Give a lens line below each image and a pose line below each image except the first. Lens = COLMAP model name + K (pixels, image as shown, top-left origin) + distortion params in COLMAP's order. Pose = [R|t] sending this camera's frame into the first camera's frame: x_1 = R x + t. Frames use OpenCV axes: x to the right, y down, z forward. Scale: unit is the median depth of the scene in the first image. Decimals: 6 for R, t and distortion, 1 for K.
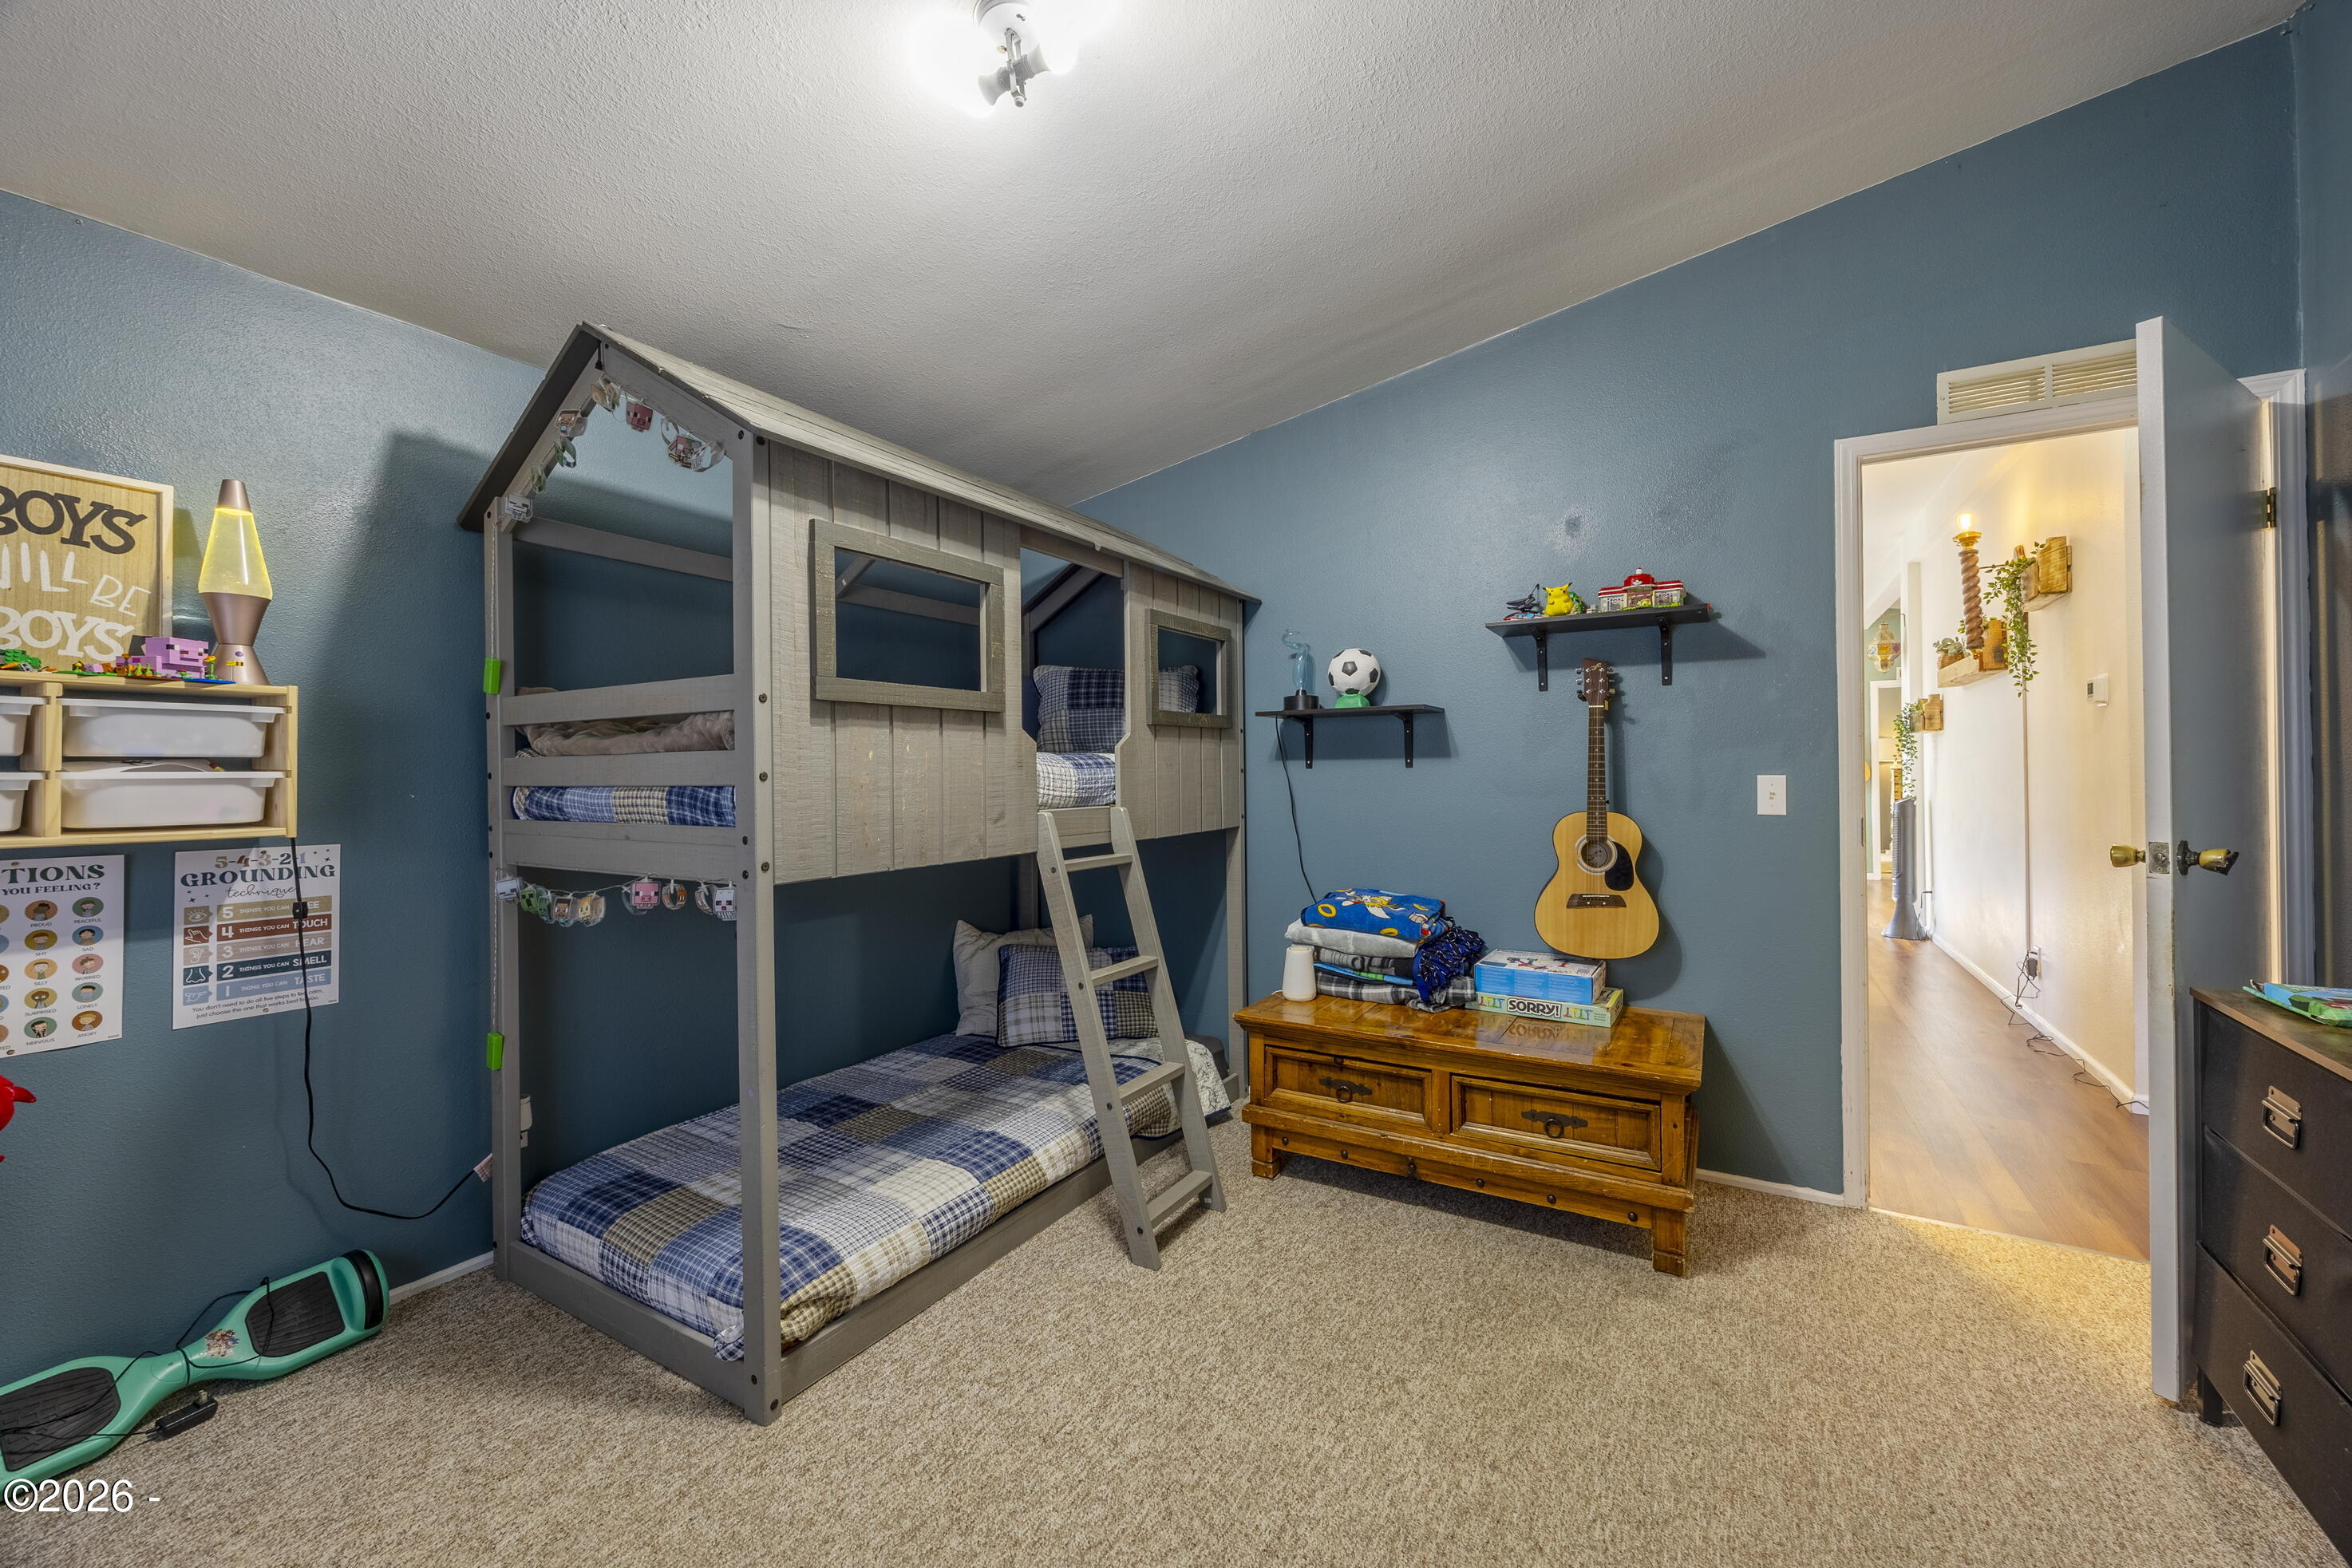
lens RADIAL K [[902.6, 0, 1186.4], [0, 902.6, 779.0], [0, 0, 1]] dist [-0.002035, -0.000538]
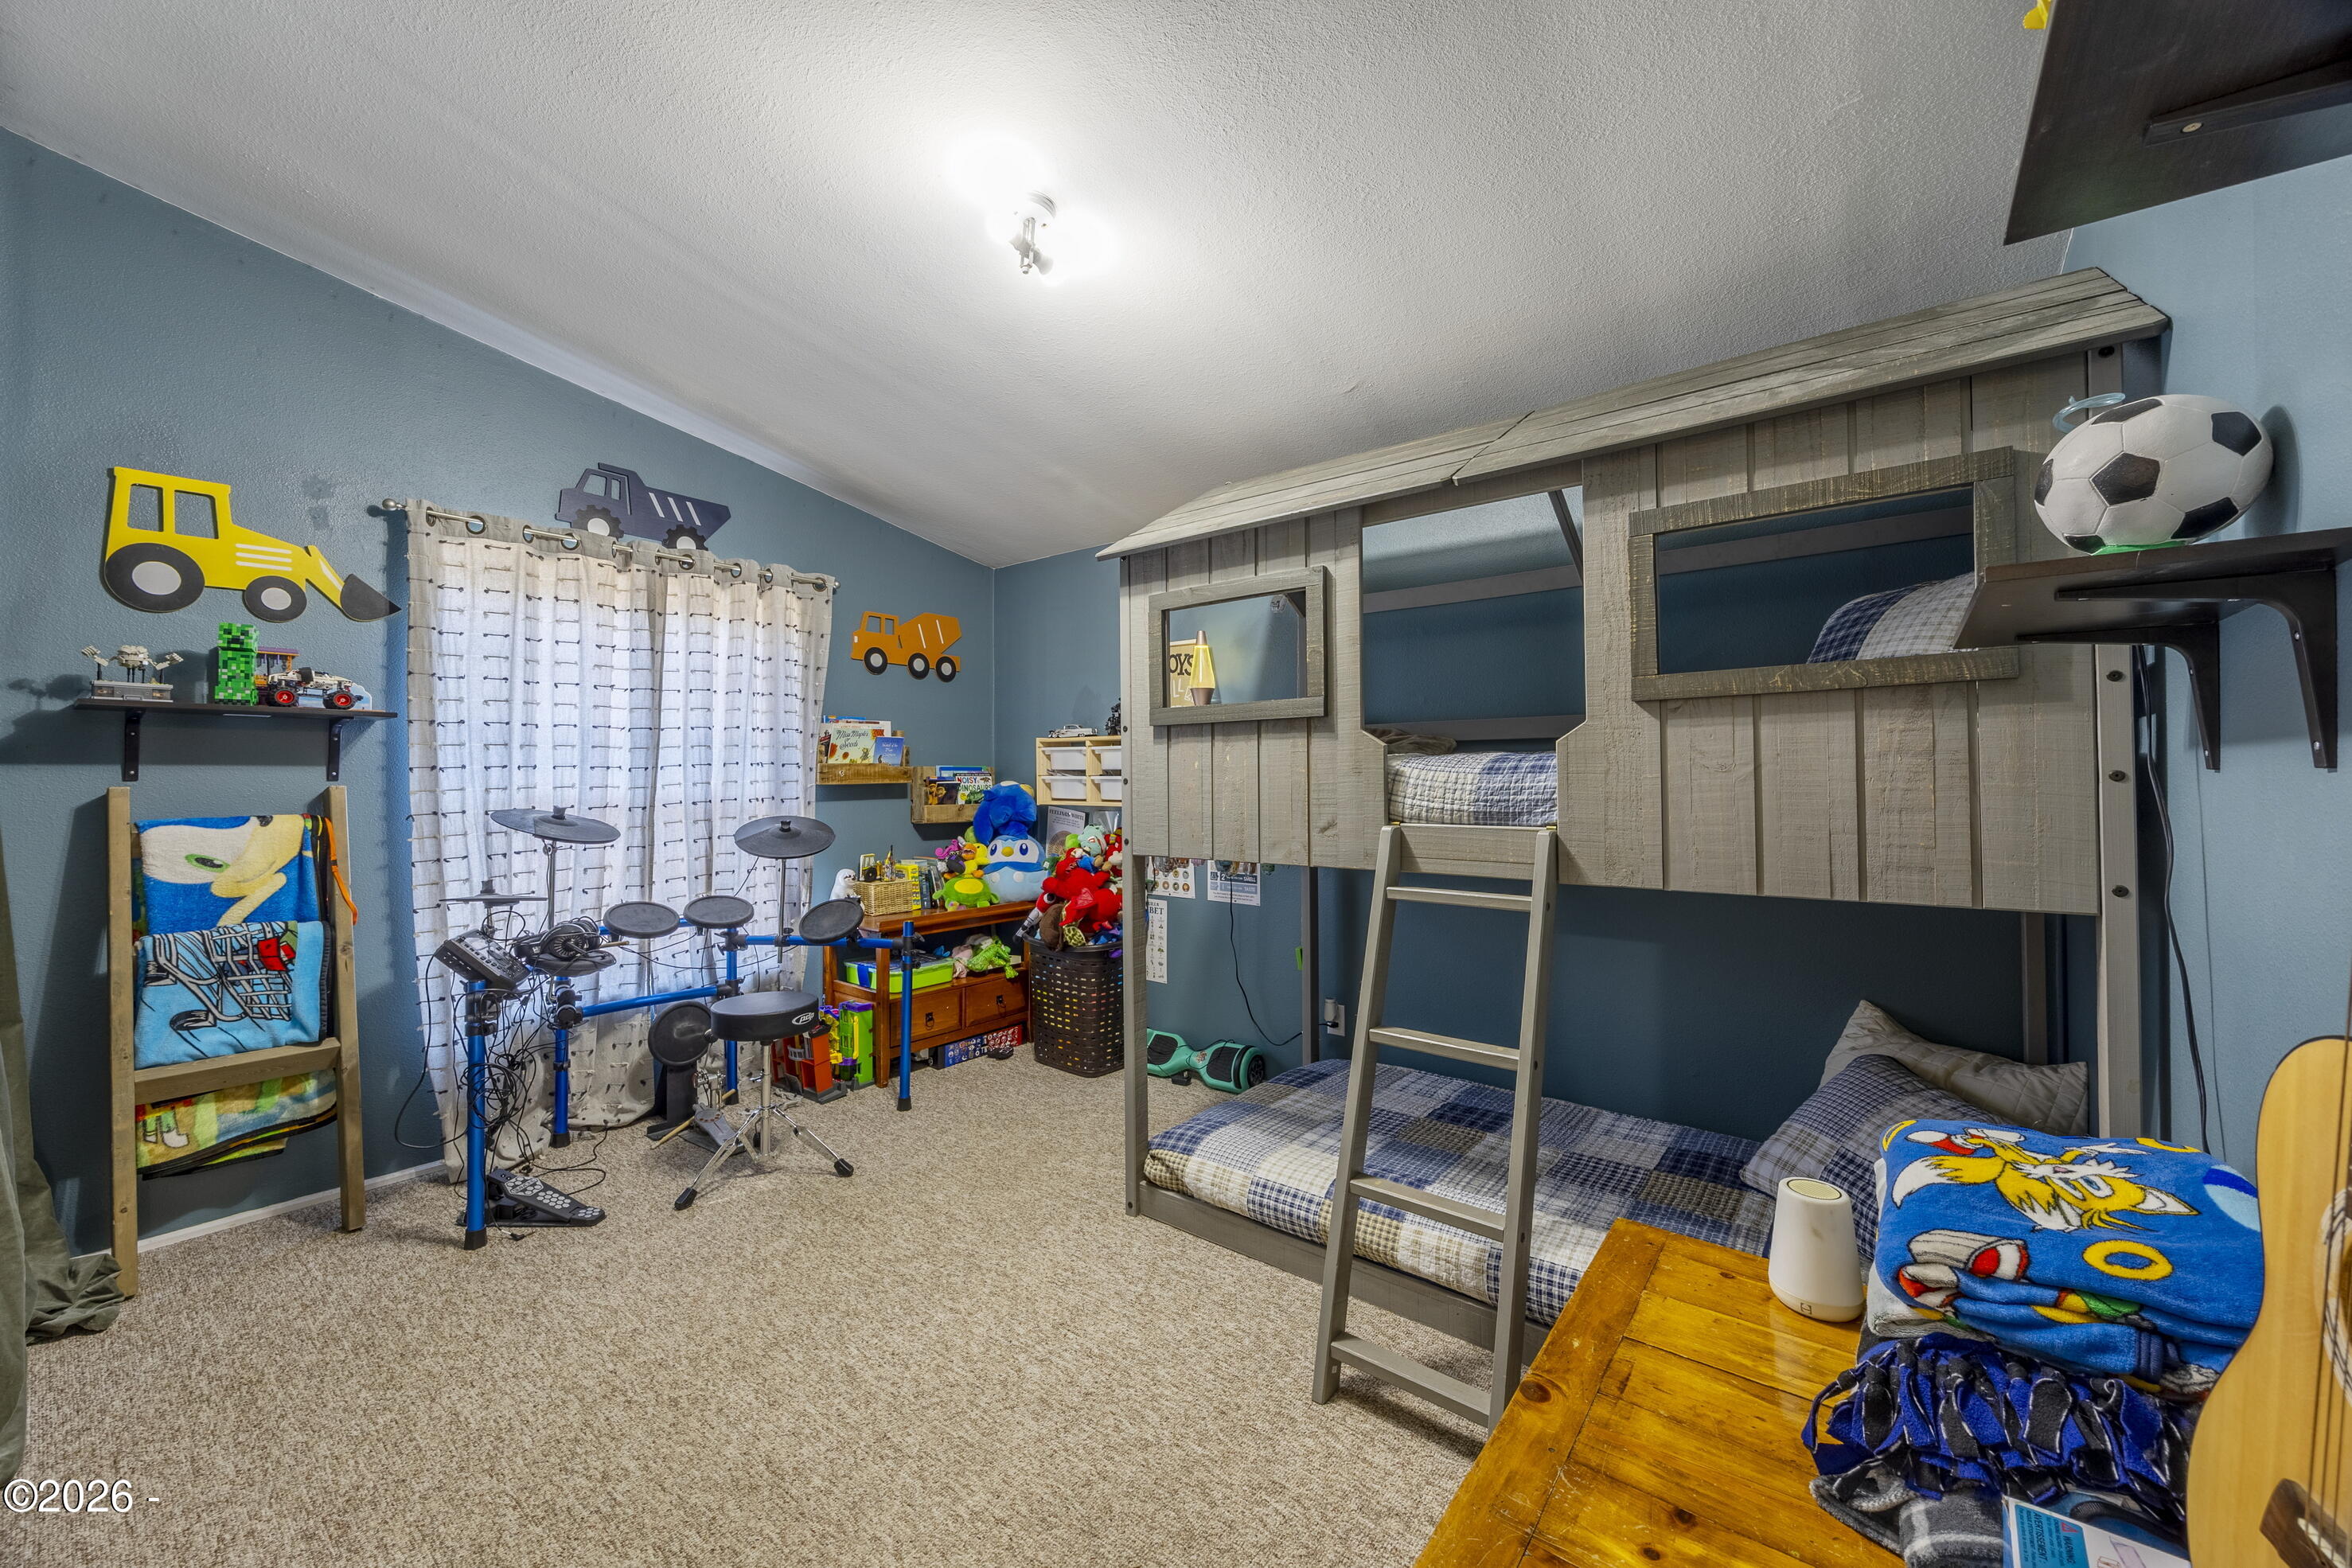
lens RADIAL K [[902.7, 0, 1186.4], [0, 902.7, 779.0], [0, 0, 1]] dist [-0.002035, -0.000538]
pose [[-0.118275, 0.007163, -0.992955, 0.681854], [-0.005670, 0.999953, 0.007888, -0.012130], [0.992965, 0.006563, -0.118229, 0.863973]]
